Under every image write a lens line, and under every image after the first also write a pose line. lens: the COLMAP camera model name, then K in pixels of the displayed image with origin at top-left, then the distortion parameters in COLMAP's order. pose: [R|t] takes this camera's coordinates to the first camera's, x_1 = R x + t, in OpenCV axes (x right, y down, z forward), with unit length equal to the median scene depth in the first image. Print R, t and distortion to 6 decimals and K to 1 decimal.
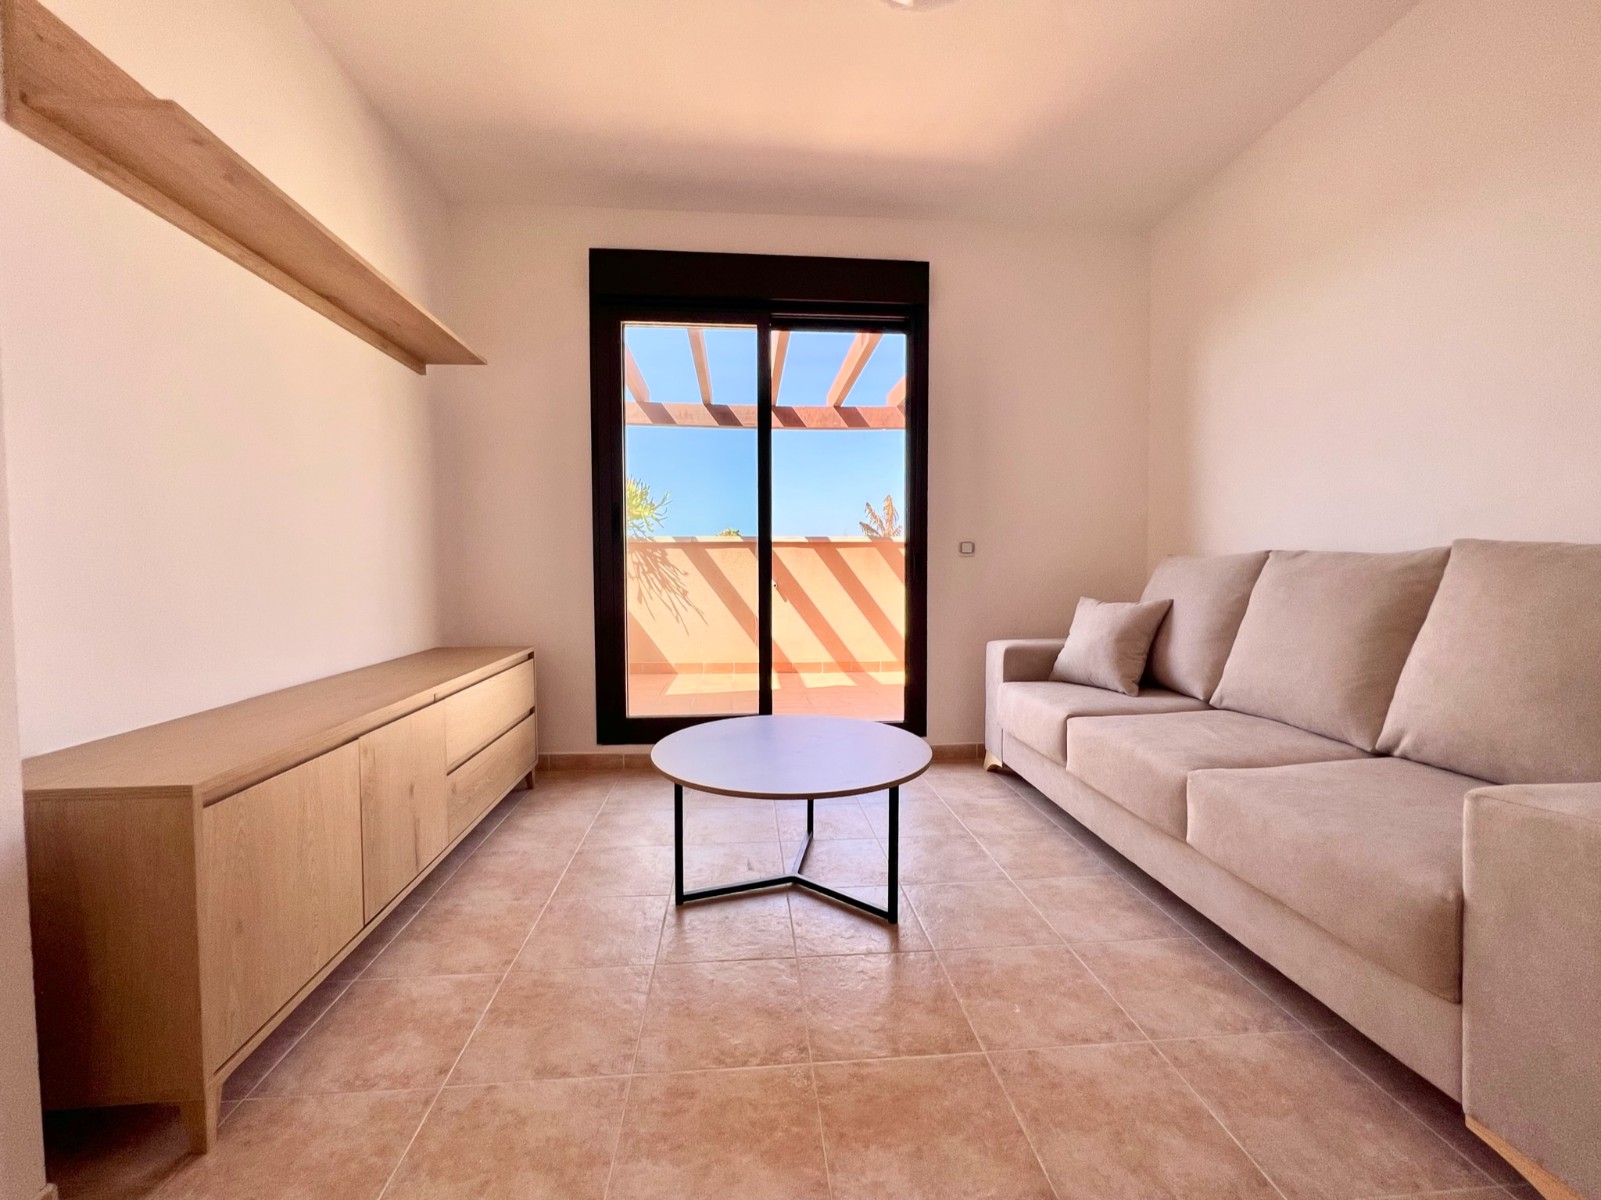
lens RADIAL K [[660.5, 0, 794.8], [0, 660.5, 598.7], [0, 0, 1]] dist [-0.002168, 0.000056]
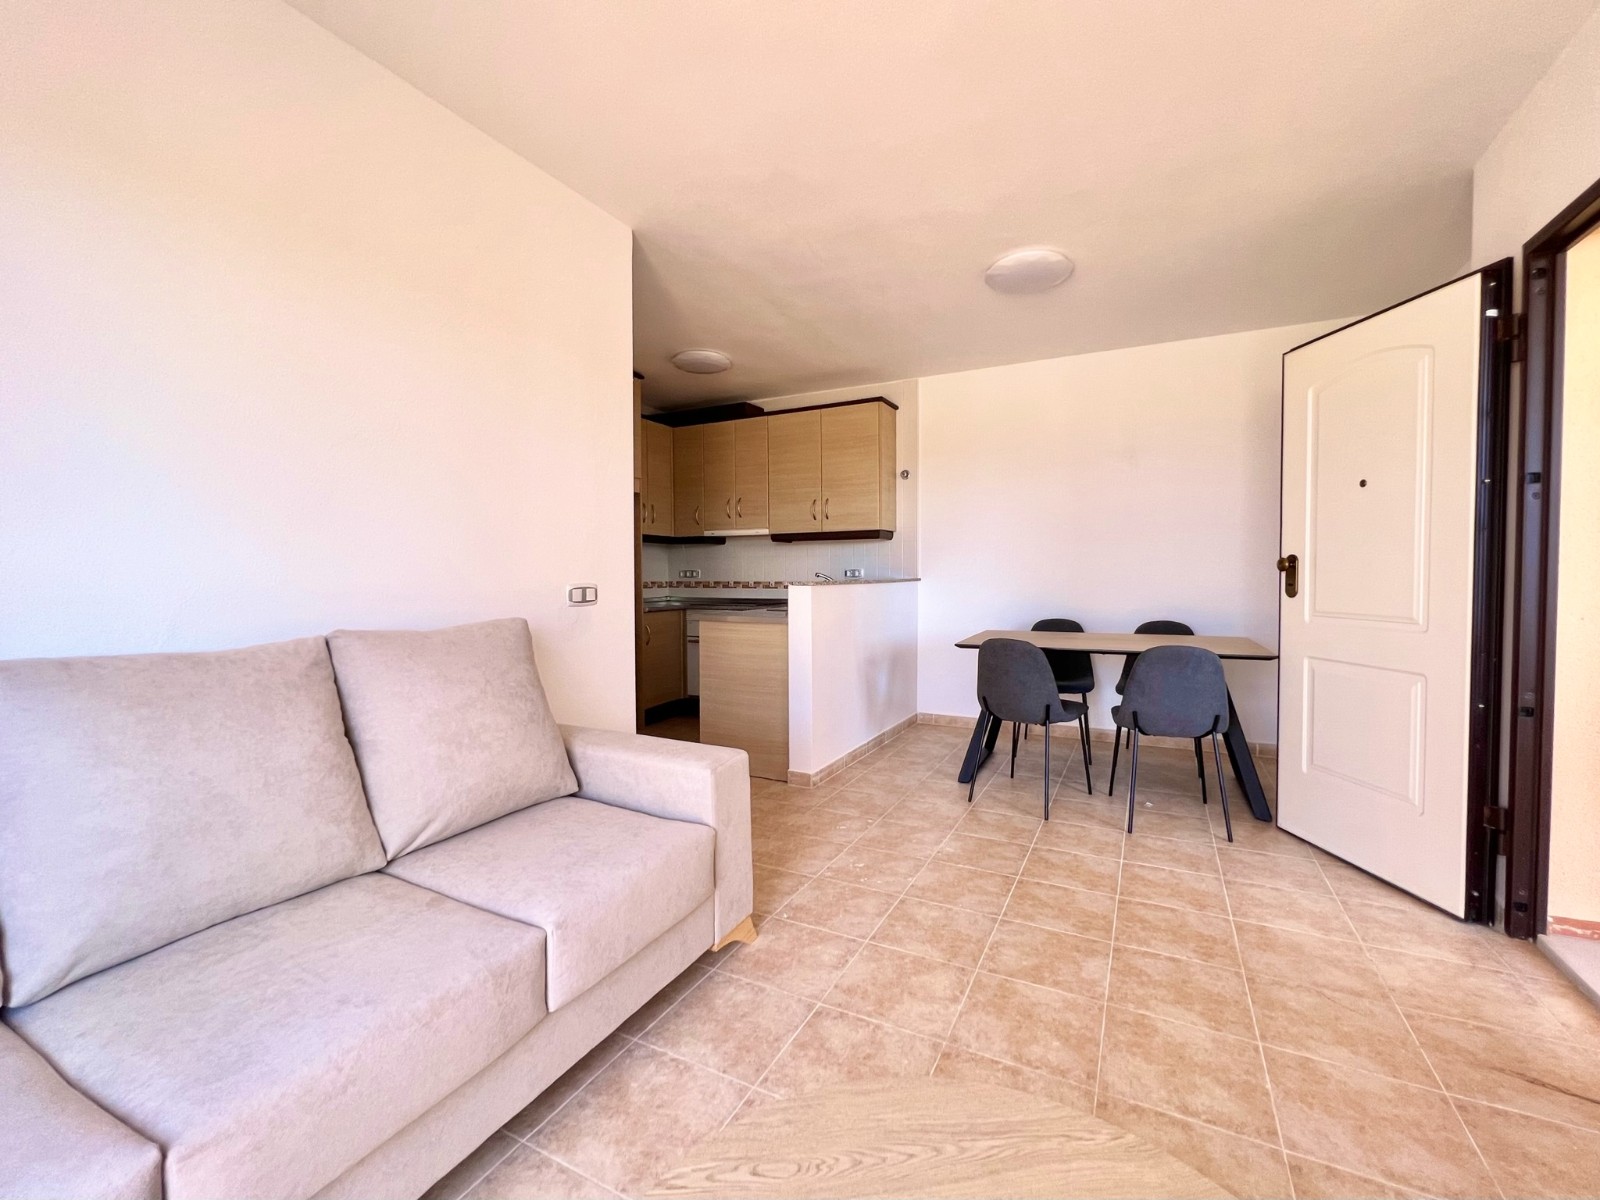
lens RADIAL K [[699.3, 0, 790.1], [0, 699.3, 597.6], [0, 0, 1]] dist [0.000511, 0.000598]
pose [[-0.847757, -0.014225, 0.530194, -0.070116], [0.031042, 0.996596, 0.076374, -0.133471], [-0.529475, 0.081205, -0.844430, 1.028960]]
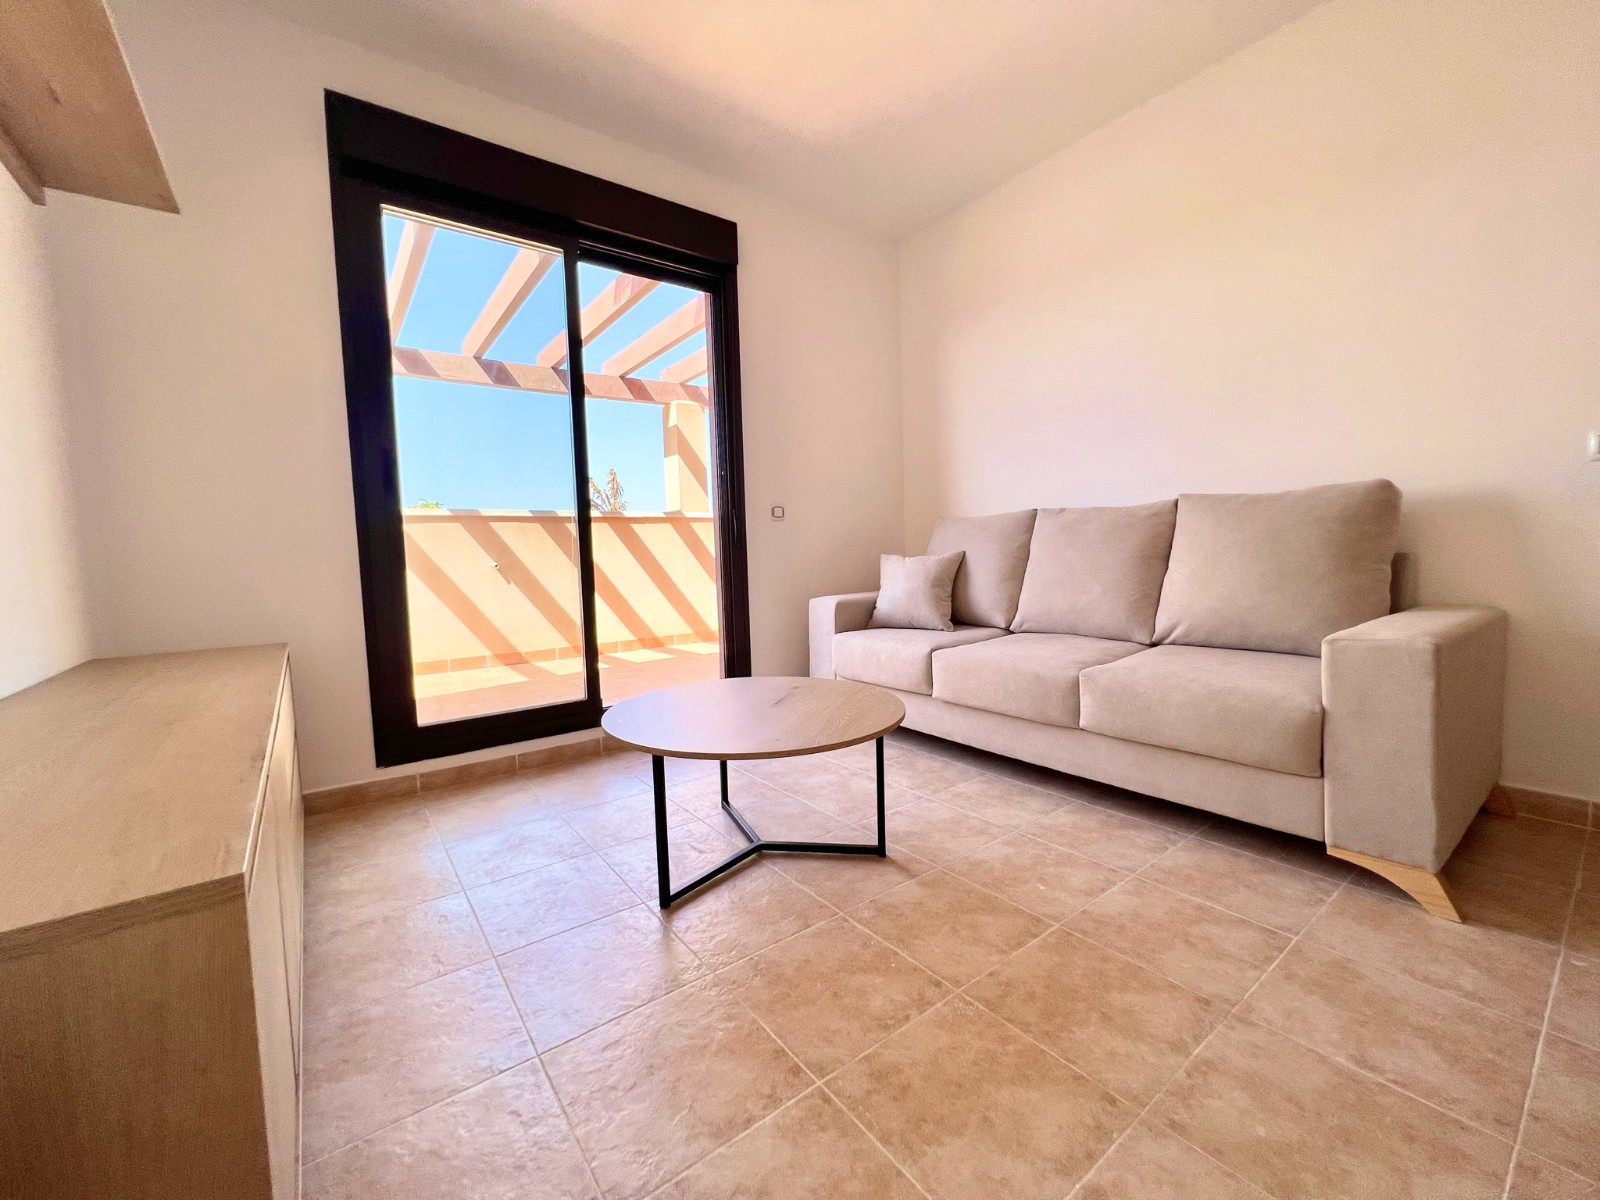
lens RADIAL K [[642.6, 0, 795.4], [0, 642.6, 599.4], [0, 0, 1]] dist [-0.005509, 0.000516]
pose [[0.846750, -0.061199, 0.528460, -0.340443], [0.050733, 0.998123, 0.034299, 0.035566], [-0.529567, -0.002232, 0.848265, 0.161126]]
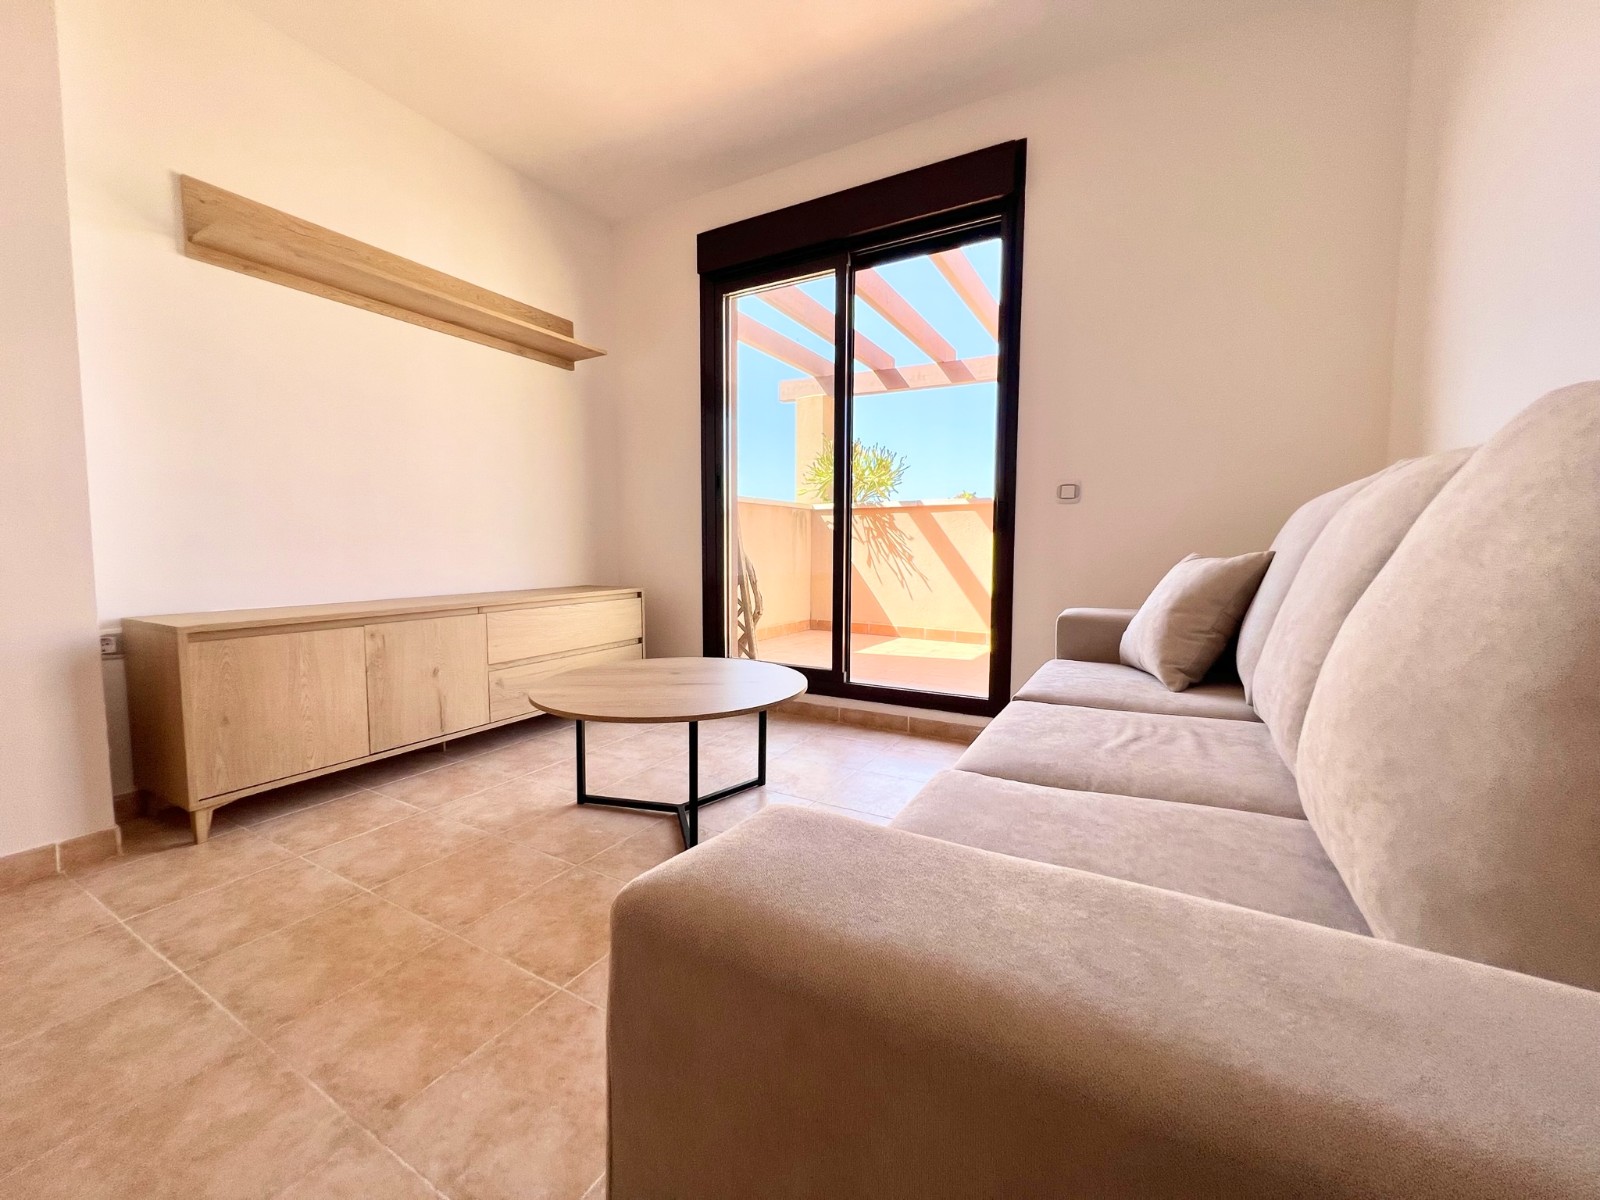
lens RADIAL K [[642.6, 0, 795.4], [0, 642.6, 599.4], [0, 0, 1]] dist [-0.005509, 0.000516]
pose [[0.824230, 0.052872, -0.563782, 0.564581], [-0.032602, 0.998411, 0.045970, 0.035671], [0.565316, -0.019509, 0.824644, 0.229763]]
